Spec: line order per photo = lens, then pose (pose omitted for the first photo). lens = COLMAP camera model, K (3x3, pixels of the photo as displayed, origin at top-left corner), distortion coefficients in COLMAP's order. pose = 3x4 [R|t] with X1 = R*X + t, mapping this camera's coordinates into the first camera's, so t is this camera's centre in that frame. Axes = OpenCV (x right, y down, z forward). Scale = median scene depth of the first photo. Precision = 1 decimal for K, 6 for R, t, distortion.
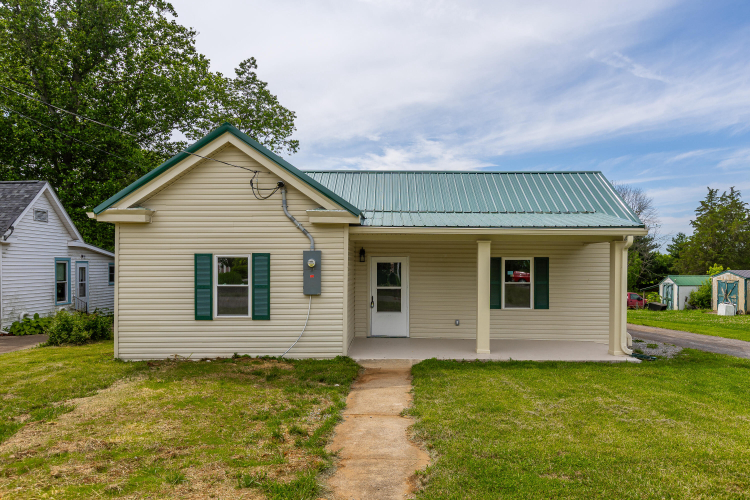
lens RADIAL K [[530.8, 0, 377.3], [0, 530.8, 273.2], [0, 0, 1]] dist [0.005761, -0.003765]
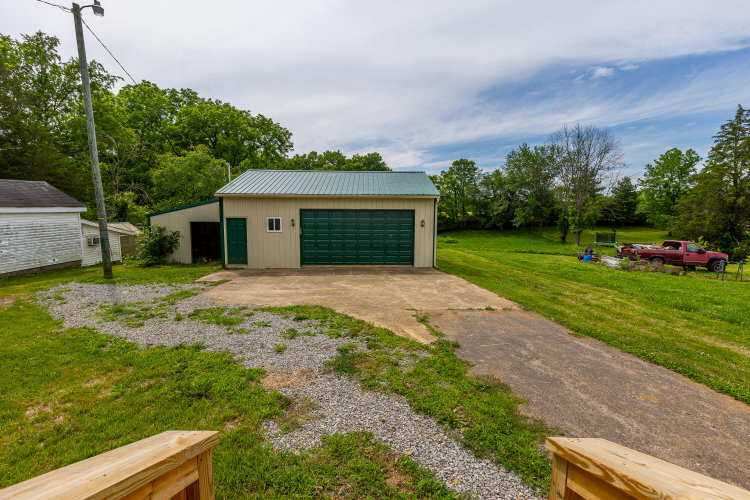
lens RADIAL K [[339.4, 0, 375.0], [0, 339.4, 250.0], [0, 0, 1]] dist [0.013771, -0.000270]
pose [[0.999560, 0.009545, -0.028082, 0.373325], [-0.006176, 0.993032, 0.117686, -0.012117], [0.029010, -0.117461, 0.992654, 1.933613]]
